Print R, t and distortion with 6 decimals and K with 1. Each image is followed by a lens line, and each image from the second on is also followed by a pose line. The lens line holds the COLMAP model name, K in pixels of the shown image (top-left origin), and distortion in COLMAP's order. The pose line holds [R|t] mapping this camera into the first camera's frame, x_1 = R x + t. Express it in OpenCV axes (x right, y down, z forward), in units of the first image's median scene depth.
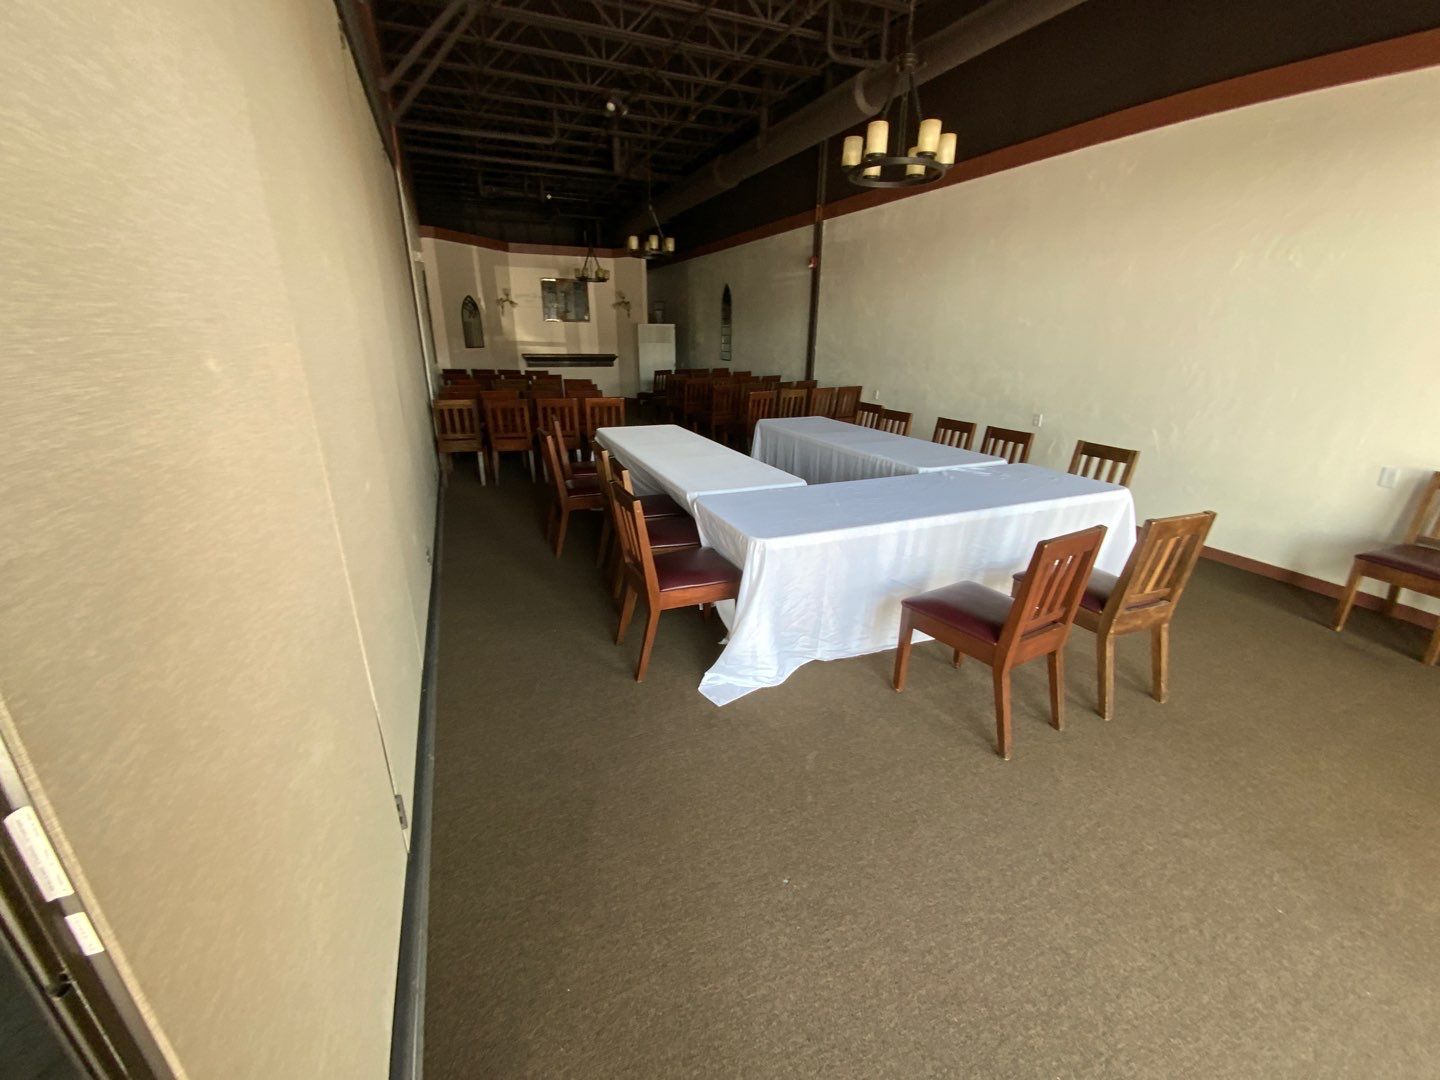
lens RADIAL K [[584.8, 0, 720.0], [0, 584.8, 540.0], [0, 0, 1]] dist [0.023052, -0.018158]
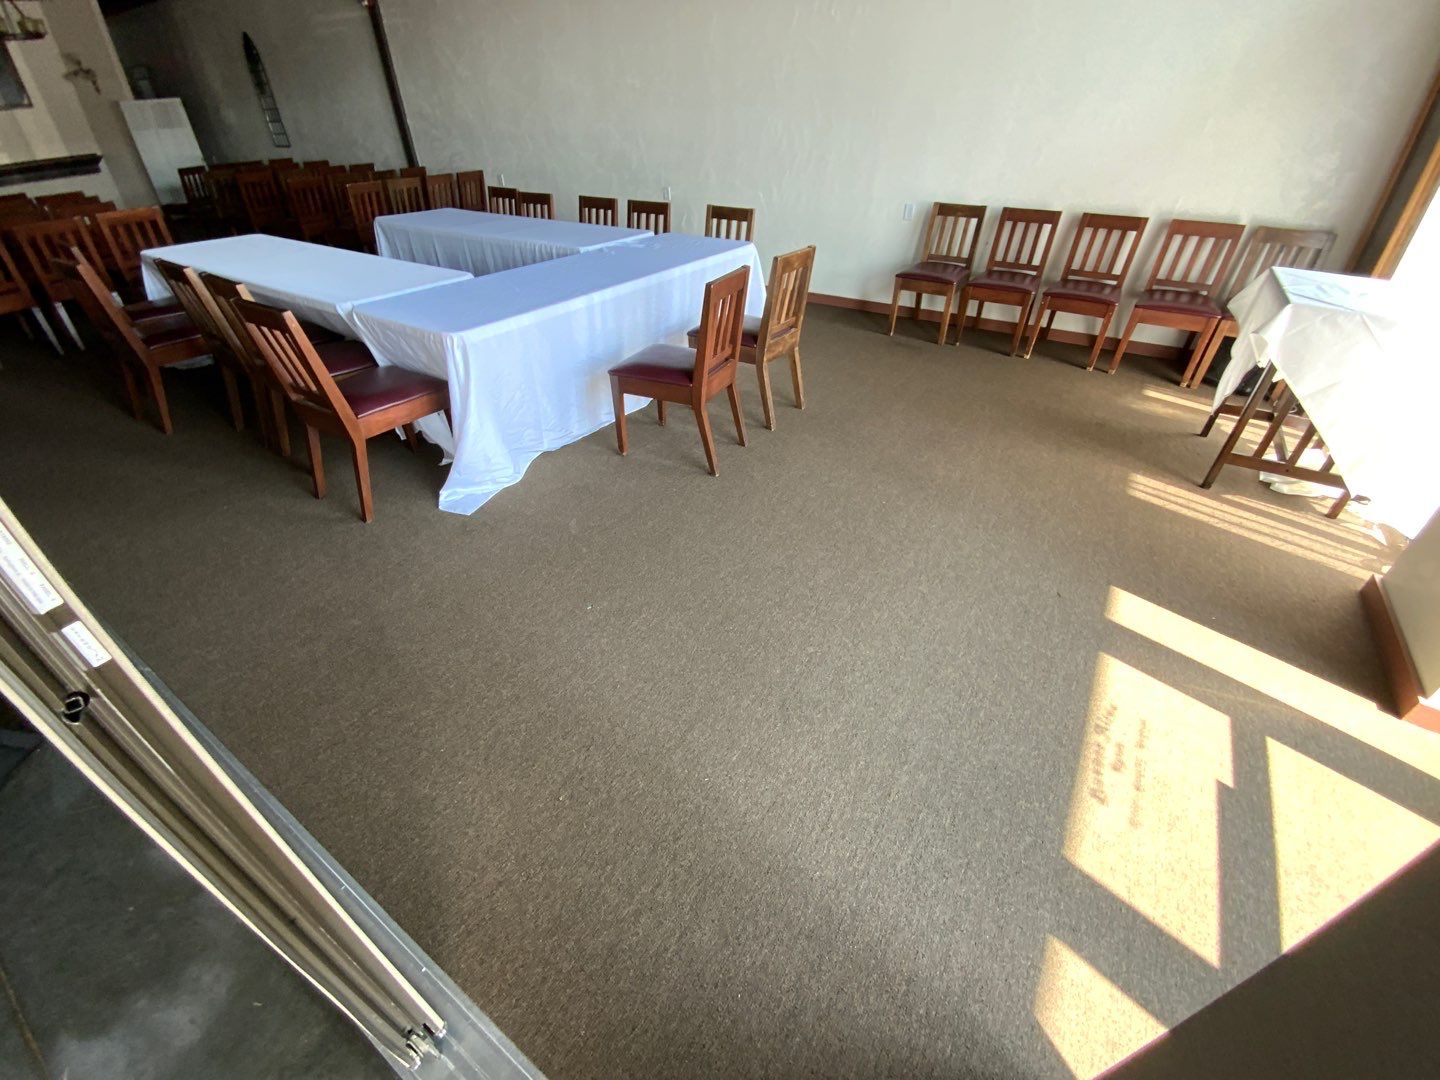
lens RADIAL K [[584.8, 0, 720.0], [0, 584.8, 540.0], [0, 0, 1]] dist [0.023052, -0.018158]
pose [[0.833635, -0.337411, 0.437272, -0.086404], [0.197030, 0.921290, 0.335267, 0.060106], [-0.515977, -0.193334, 0.834500, -0.070199]]
